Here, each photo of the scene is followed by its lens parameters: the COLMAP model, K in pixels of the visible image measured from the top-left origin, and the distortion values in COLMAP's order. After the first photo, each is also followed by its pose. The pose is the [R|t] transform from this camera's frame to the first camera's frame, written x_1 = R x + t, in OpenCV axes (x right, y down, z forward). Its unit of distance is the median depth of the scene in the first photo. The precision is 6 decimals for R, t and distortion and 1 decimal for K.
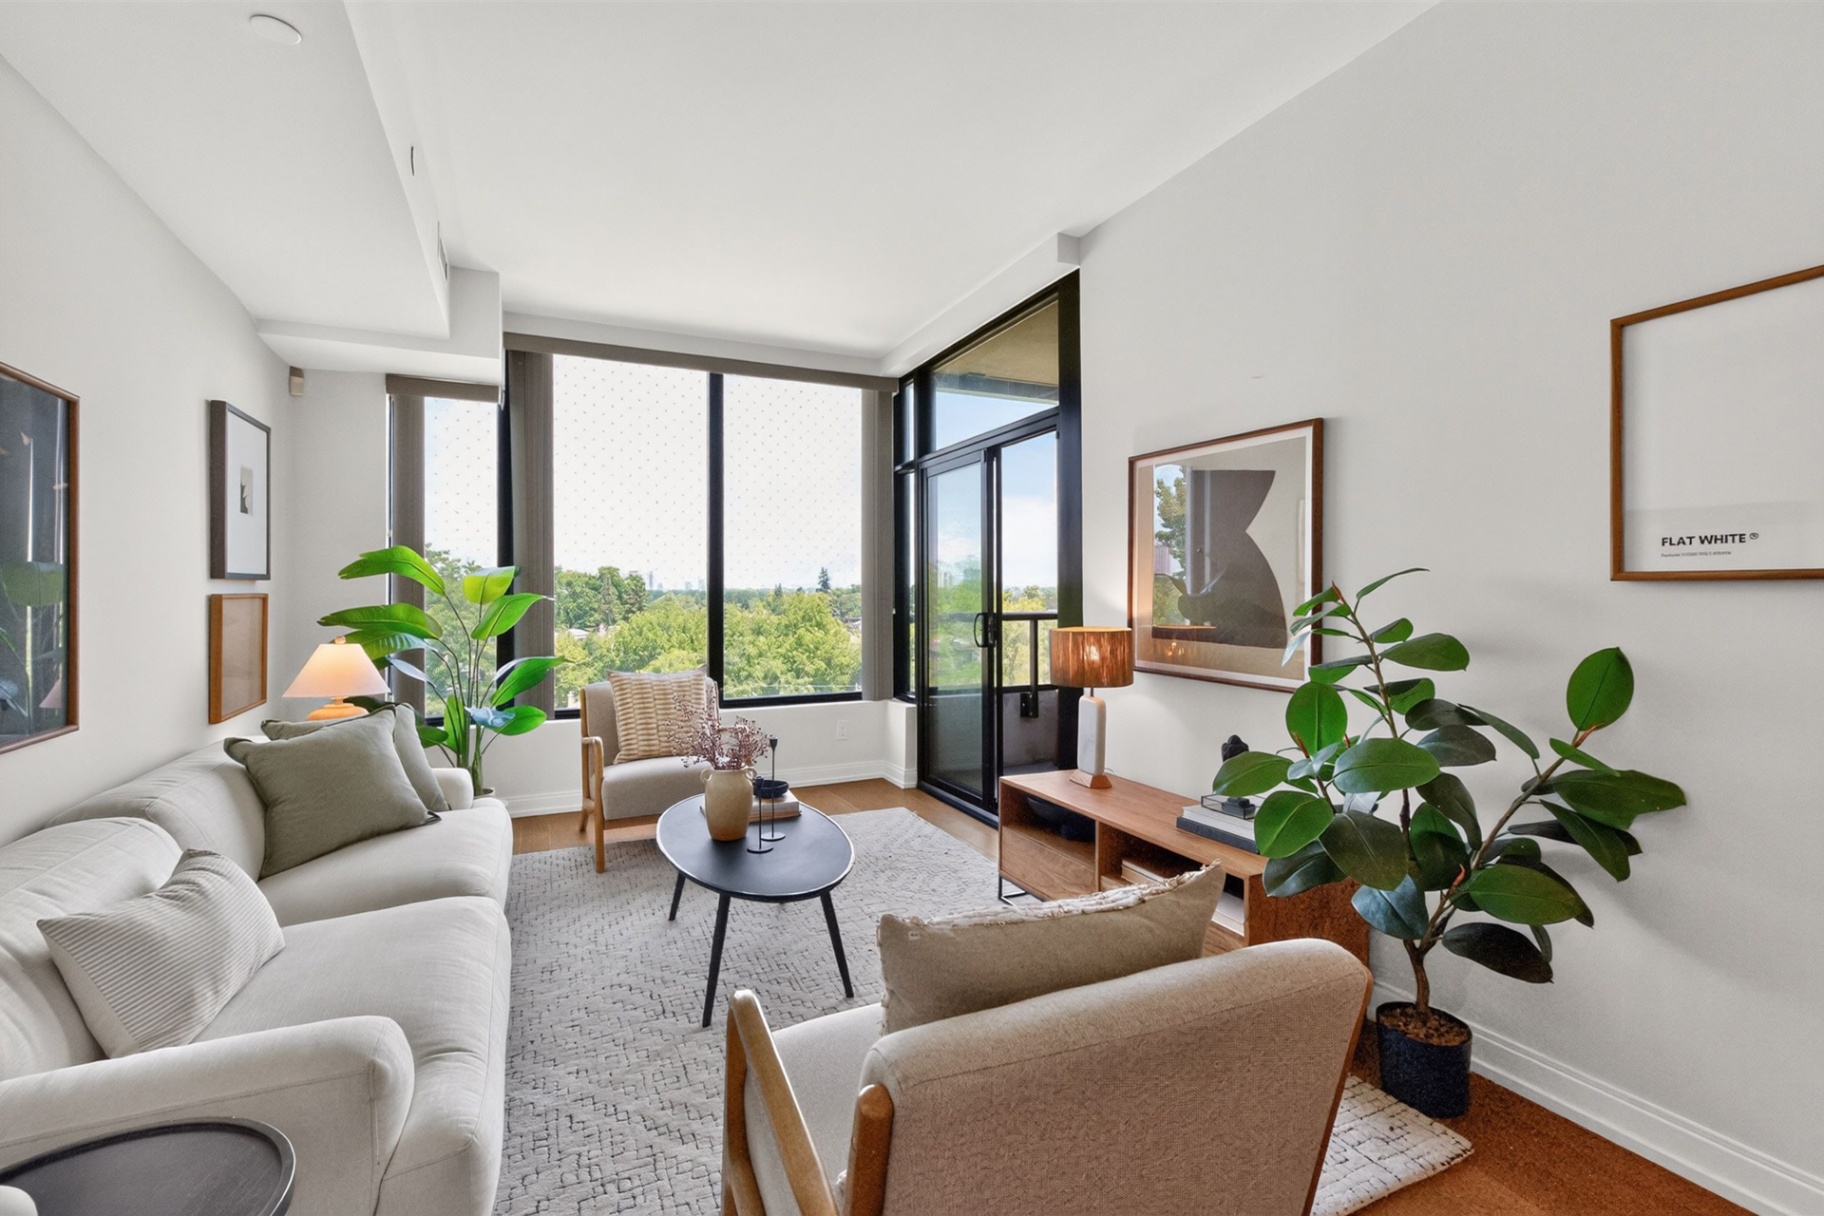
lens RADIAL K [[822.1, 0, 908.4], [0, 822.1, 582.8], [0, 0, 1]] dist [-0.000307, -0.000111]
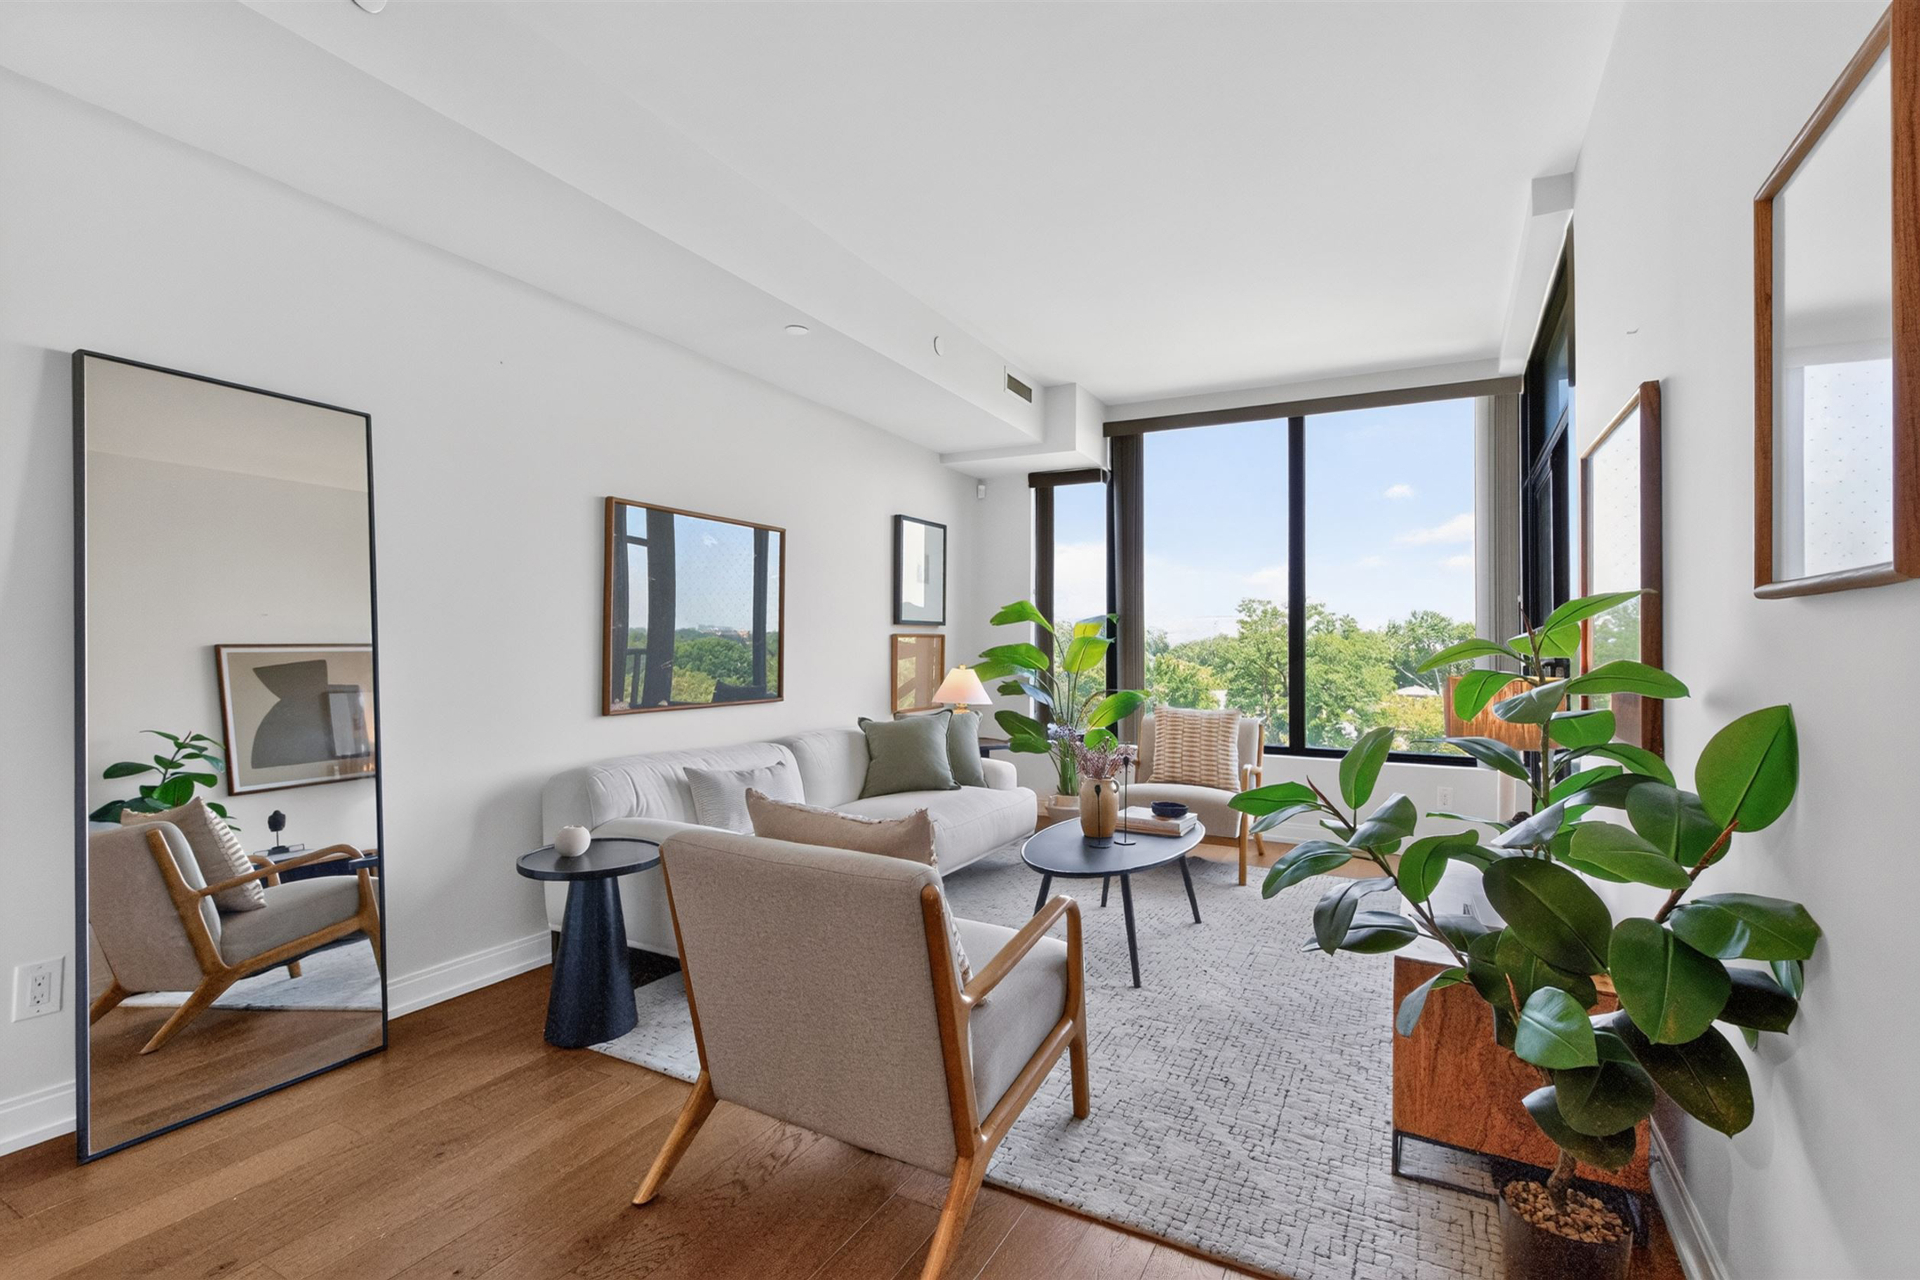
lens RADIAL K [[874.2, 0, 954.7], [0, 874.2, 634.5], [0, 0, 1]] dist [-0.000629, -0.000206]
pose [[0.600876, -0.000383, -0.799342, 0.428377], [-0.001670, 0.999997, -0.001735, 0.012858], [0.799340, 0.002377, 0.600874, 0.040040]]
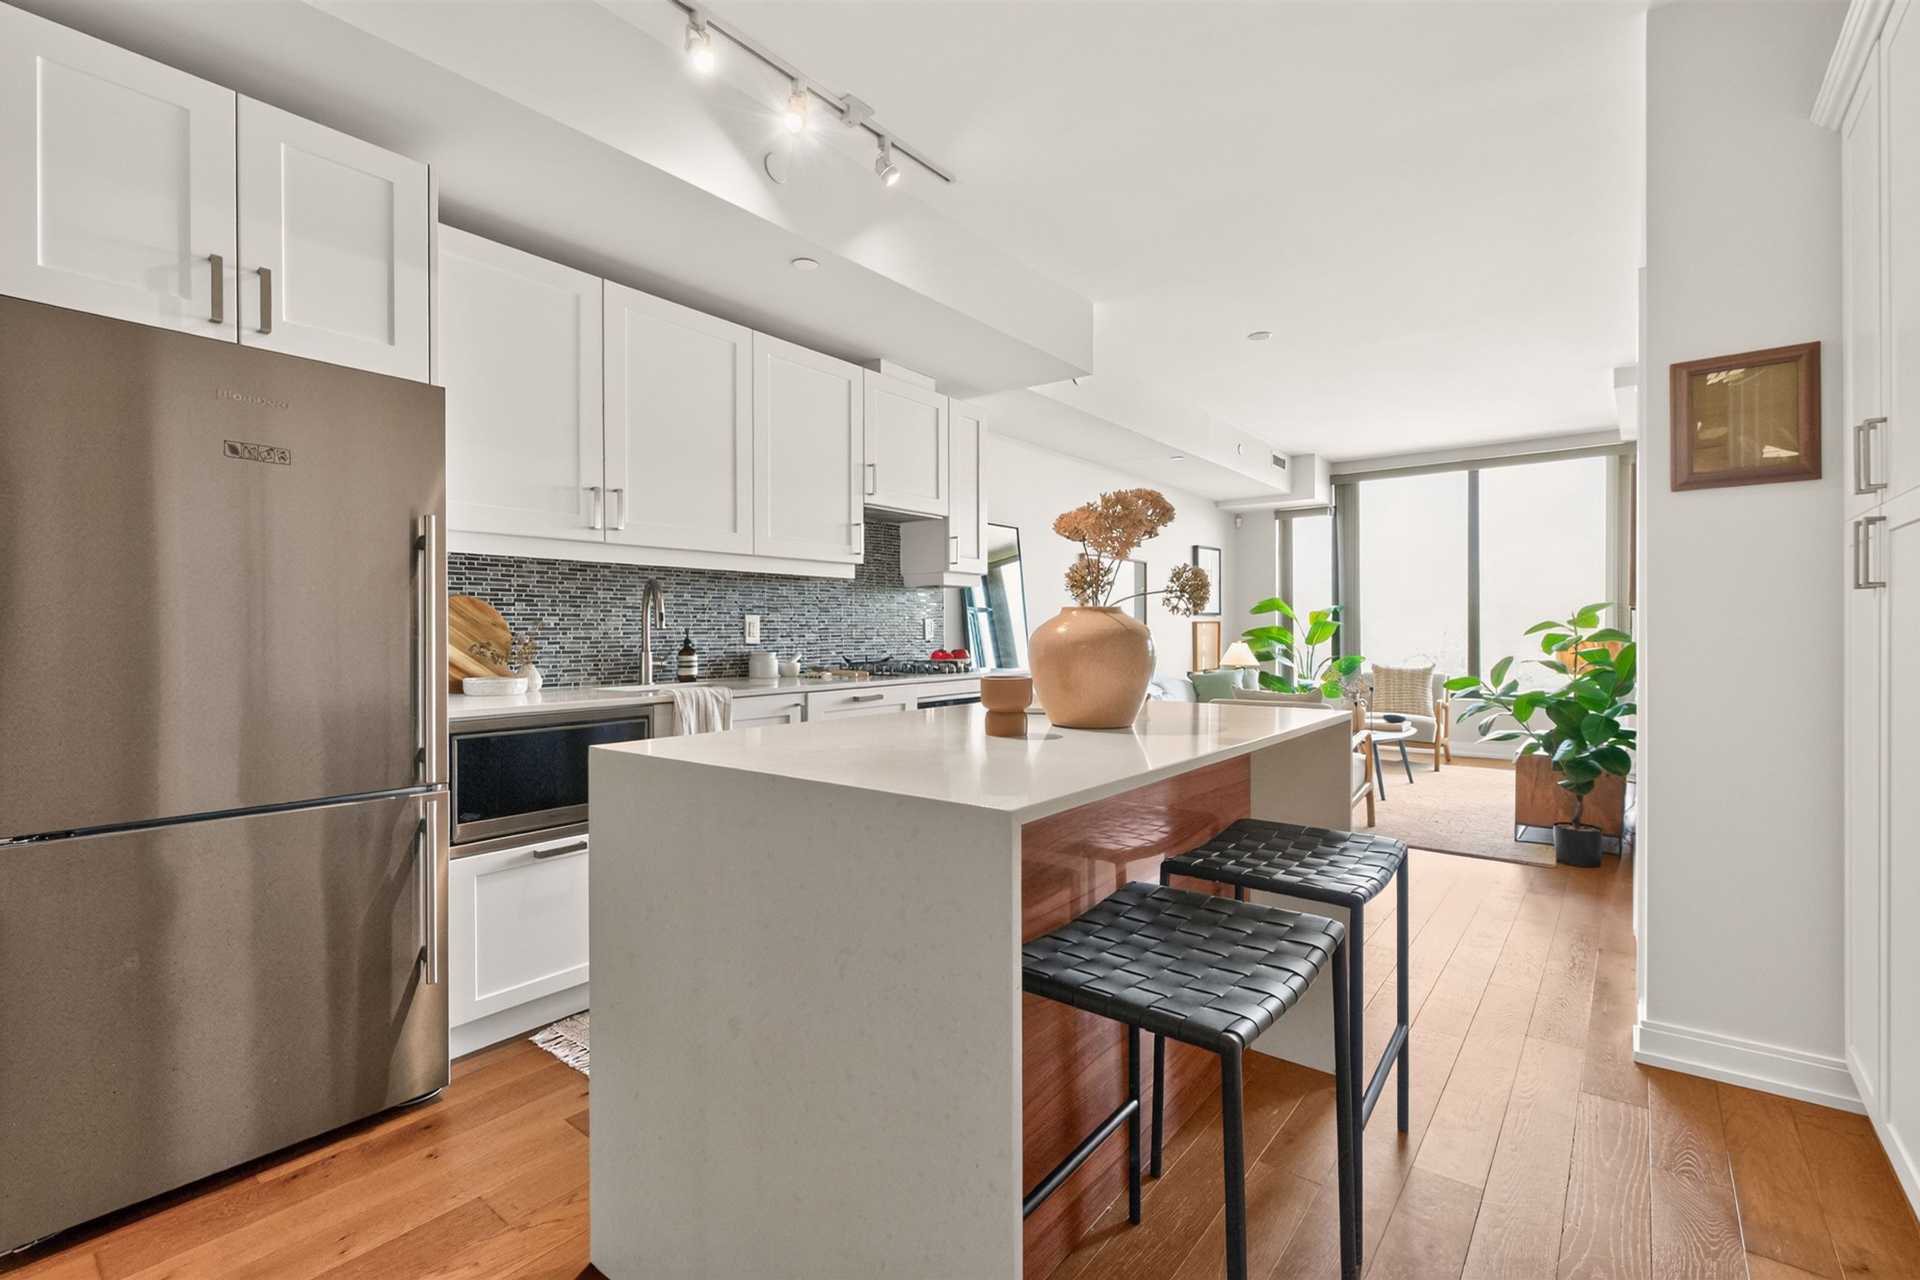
lens RADIAL K [[847.7, 0, 960.0], [0, 847.7, 640.0], [0, 0, 1]] dist [0.001219, -0.001075]
pose [[0.455662, 0.013895, -0.890044, 0.826900], [0.013554, 0.999654, 0.022545, 0.002816], [0.890049, -0.022337, 0.455316, -0.603377]]
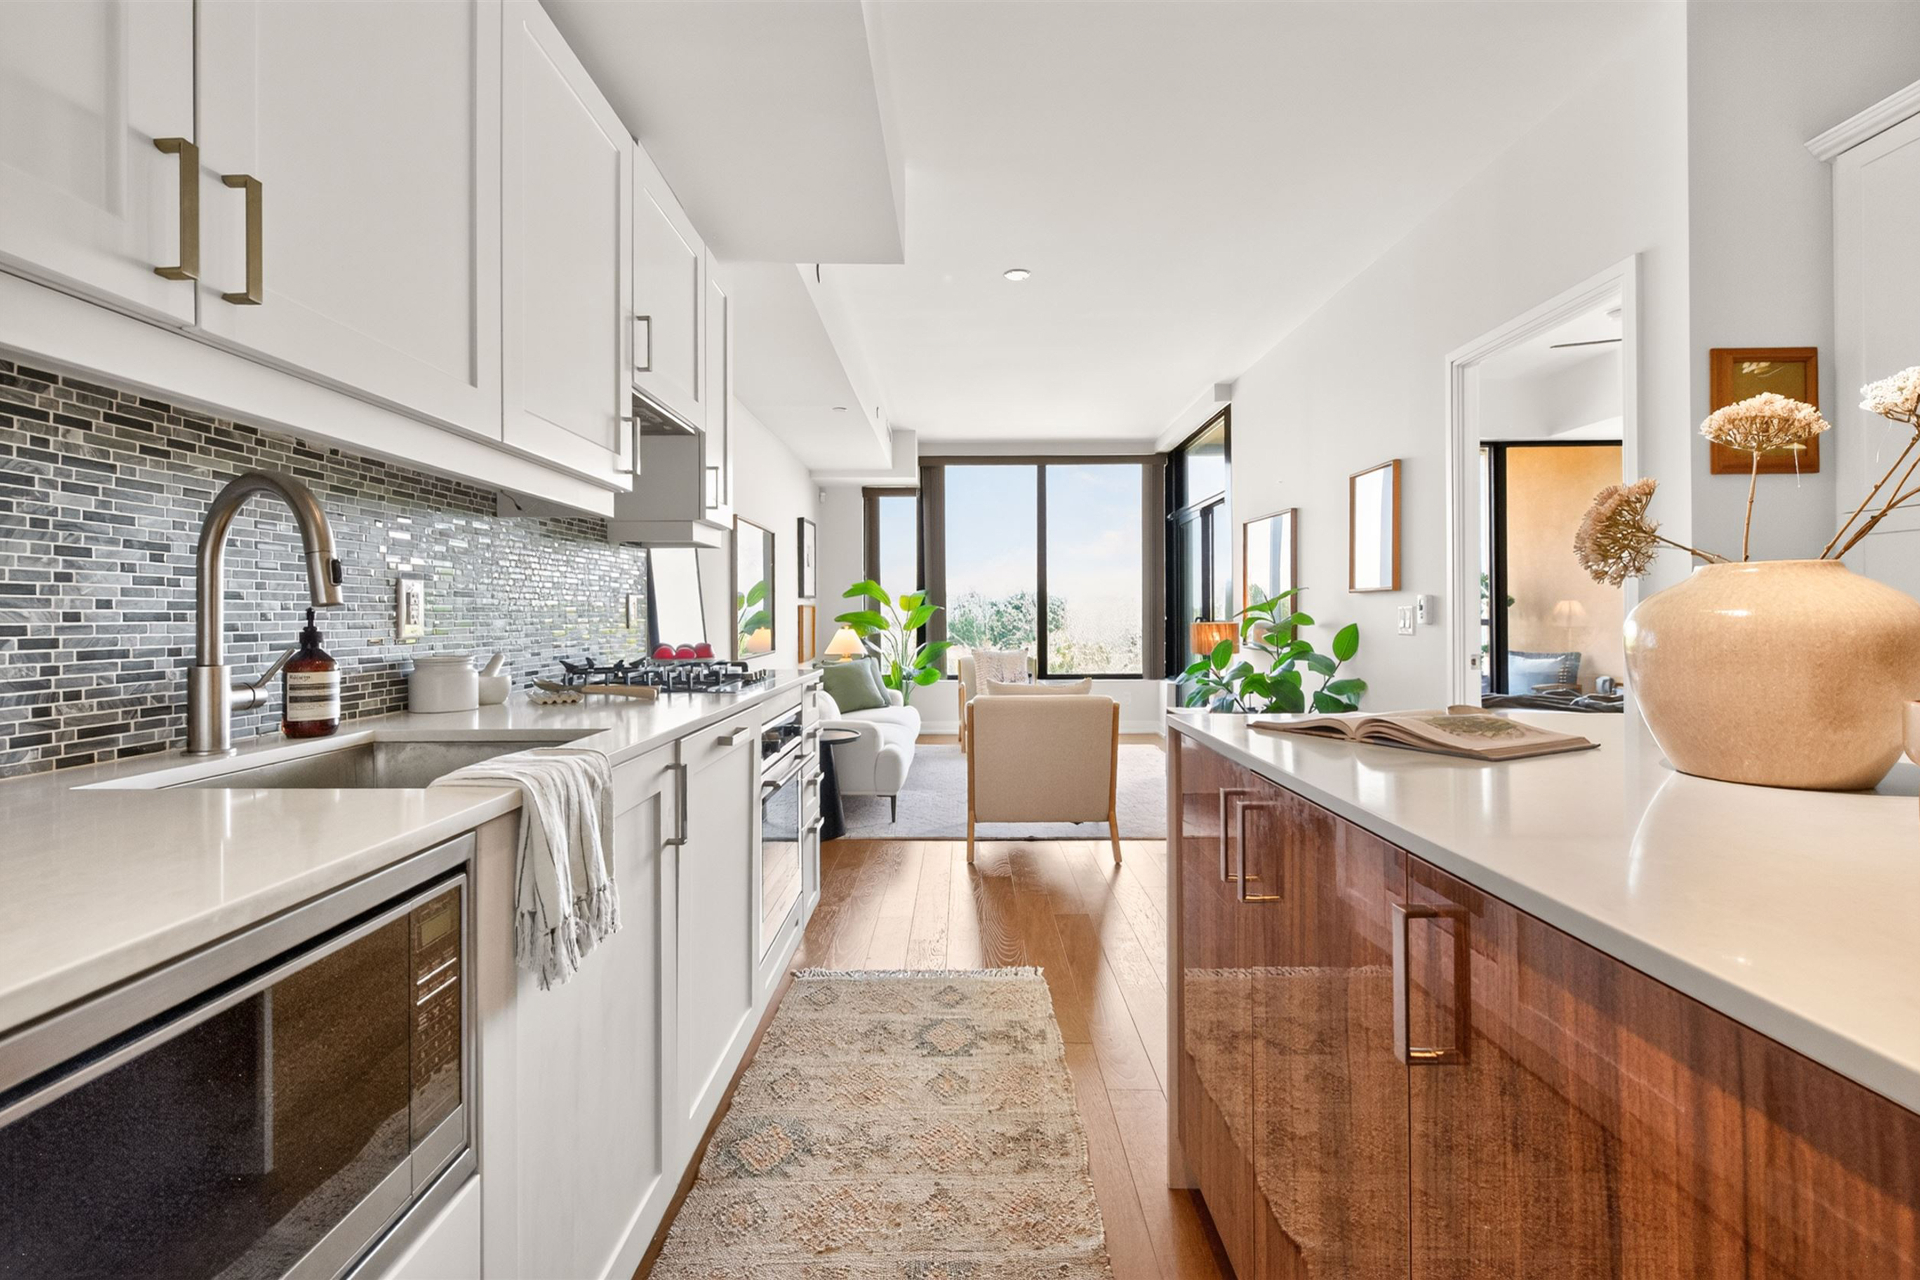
lens RADIAL K [[865.4, 0, 956.2], [0, 865.4, 613.5], [0, 0, 1]] dist [-0.000307, -0.000111]
pose [[0.906009, 0.000080, -0.423258, 0.372267], [0.005959, 0.999898, 0.012944, 0.006739], [0.423216, -0.014250, 0.905917, -0.663836]]
